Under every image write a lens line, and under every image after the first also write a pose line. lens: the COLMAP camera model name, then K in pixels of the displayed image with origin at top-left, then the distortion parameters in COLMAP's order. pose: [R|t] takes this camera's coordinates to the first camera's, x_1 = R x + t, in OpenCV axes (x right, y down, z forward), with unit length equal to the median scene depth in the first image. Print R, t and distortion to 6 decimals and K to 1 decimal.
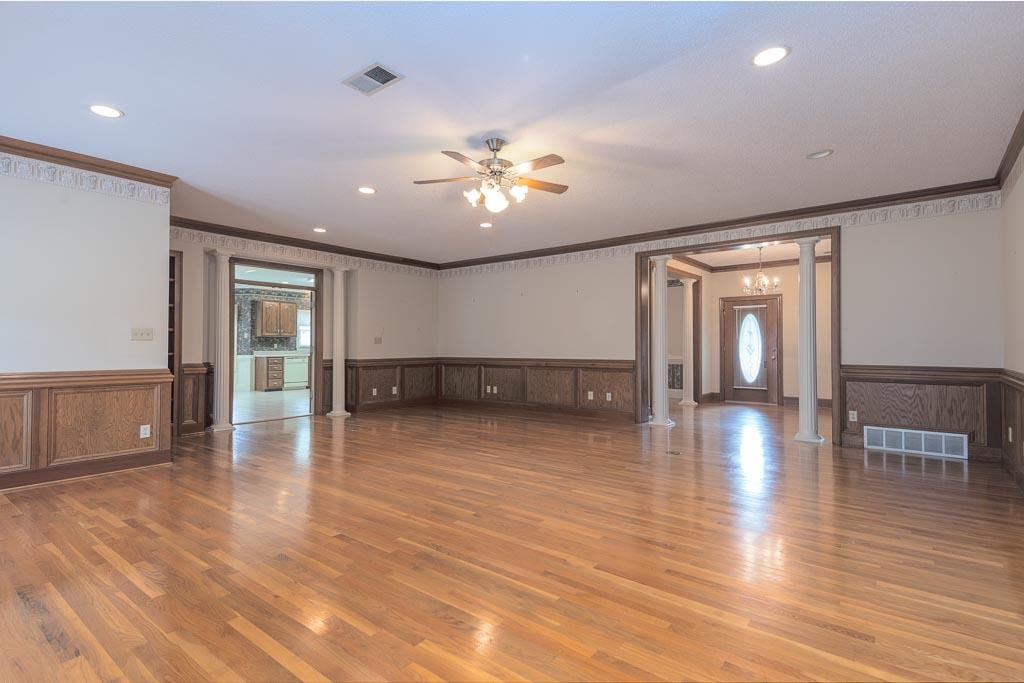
lens RADIAL K [[492.5, 0, 528.4], [0, 492.5, 341.6], [0, 0, 1]] dist [0.050501, -0.019244]
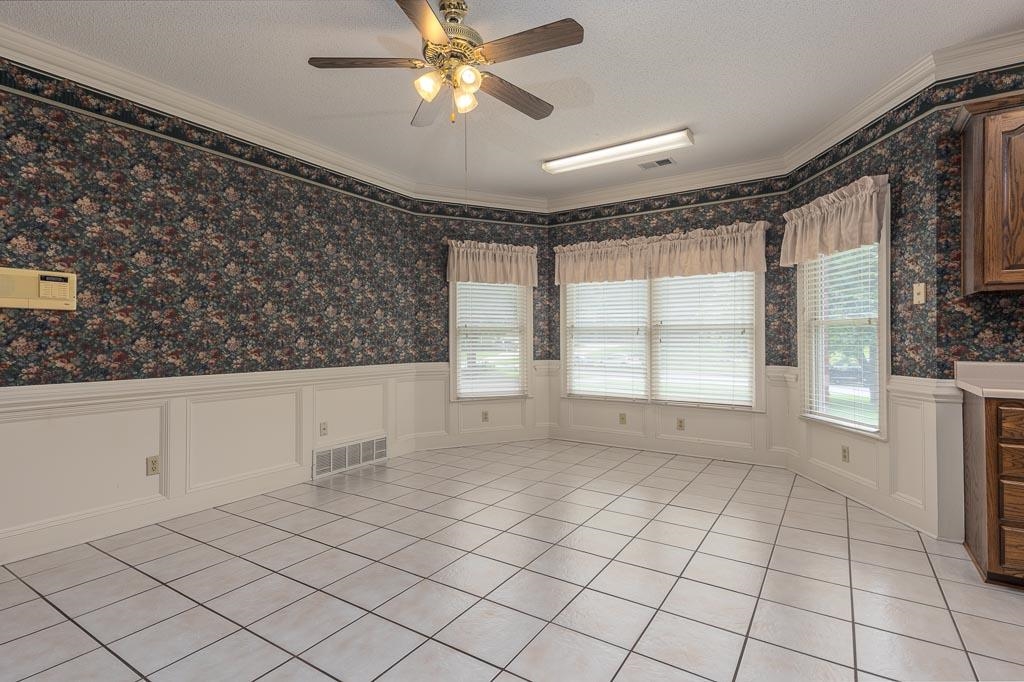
lens RADIAL K [[492.5, 0, 505.7], [0, 492.5, 338.6], [0, 0, 1]] dist [0.050501, -0.019244]
pose [[0.081931, -0.000319, -0.996638, -0.342593], [0.013917, 0.999903, 0.000824, 0.005970], [0.996541, -0.013938, 0.081928, 0.783567]]
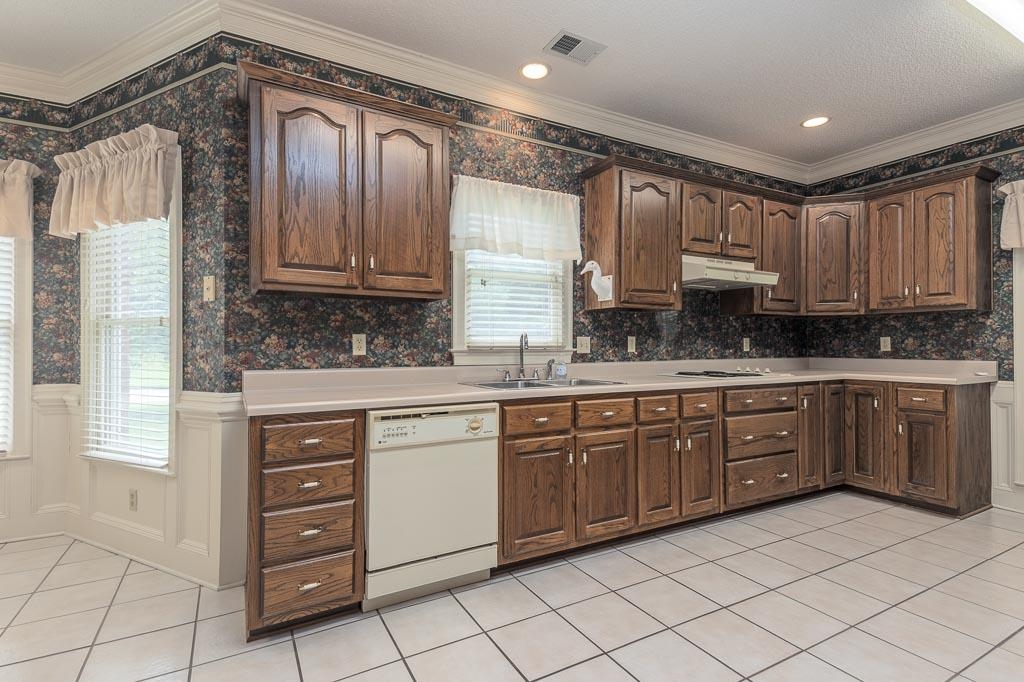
lens RADIAL K [[492.5, 0, 518.8], [0, 492.5, 341.6], [0, 0, 1]] dist [0.050501, -0.019244]
pose [[0.923075, 0.001054, -0.384619, -0.381318], [0.001373, 0.999981, 0.006036, 0.006890], [0.384618, -0.006099, 0.923056, 0.866634]]
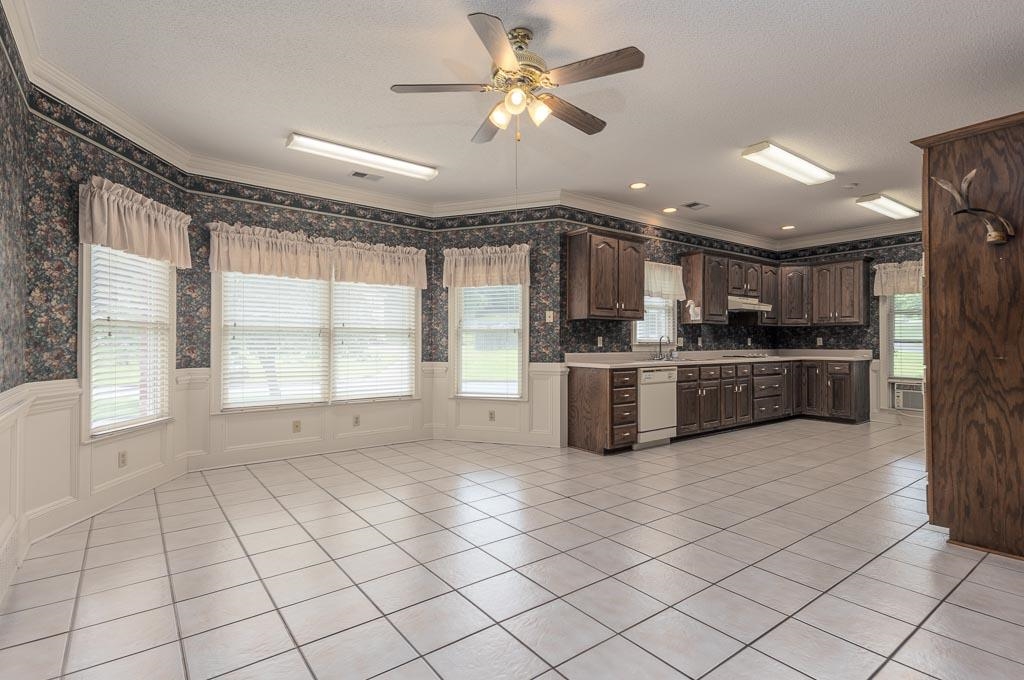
lens RADIAL K [[492.5, 0, 521.6], [0, 492.5, 339.5], [0, 0, 1]] dist [0.050501, -0.019244]
pose [[0.965391, 0.001265, -0.260805, -0.476784], [0.000298, 0.999982, 0.005956, 0.004640], [0.260808, -0.005828, 0.965373, 0.583691]]
